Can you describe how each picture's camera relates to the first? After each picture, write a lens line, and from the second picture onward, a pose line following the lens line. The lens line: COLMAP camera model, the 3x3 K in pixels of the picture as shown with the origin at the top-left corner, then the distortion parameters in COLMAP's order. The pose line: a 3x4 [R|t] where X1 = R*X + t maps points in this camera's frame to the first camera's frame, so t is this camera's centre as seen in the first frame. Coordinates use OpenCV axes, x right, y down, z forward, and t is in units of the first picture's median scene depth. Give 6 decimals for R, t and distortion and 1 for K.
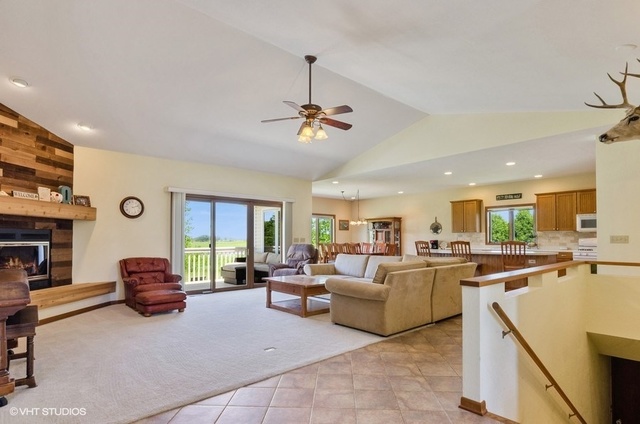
lens RADIAL K [[339.8, 0, 320.9], [0, 339.8, 228.6], [0, 0, 1]] dist [-0.002163, -0.000545]
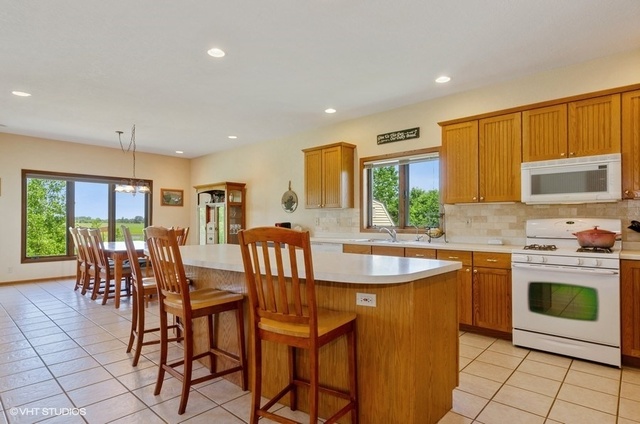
lens RADIAL K [[349.8, 0, 320.0], [0, 349.8, 212.0], [0, 0, 1]] dist [0.000815, 0.000192]
pose [[0.995315, -0.000379, 0.096689, 0.373806], [-0.000528, 0.999956, 0.009357, 0.012446], [-0.096688, -0.009364, 0.995271, 0.477399]]
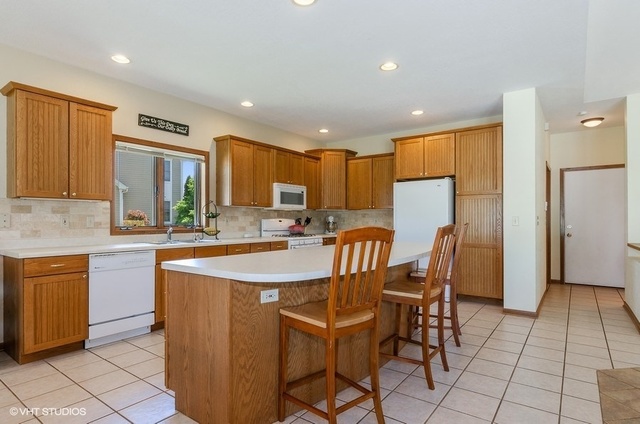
lens RADIAL K [[349.8, 0, 320.0], [0, 349.8, 212.0], [0, 0, 1]] dist [0.000815, 0.000192]
pose [[-0.203102, 0.013935, 0.979058, 0.059404], [-0.041073, 0.998897, -0.022738, 0.021403], [-0.978296, -0.044831, -0.202306, 0.852592]]
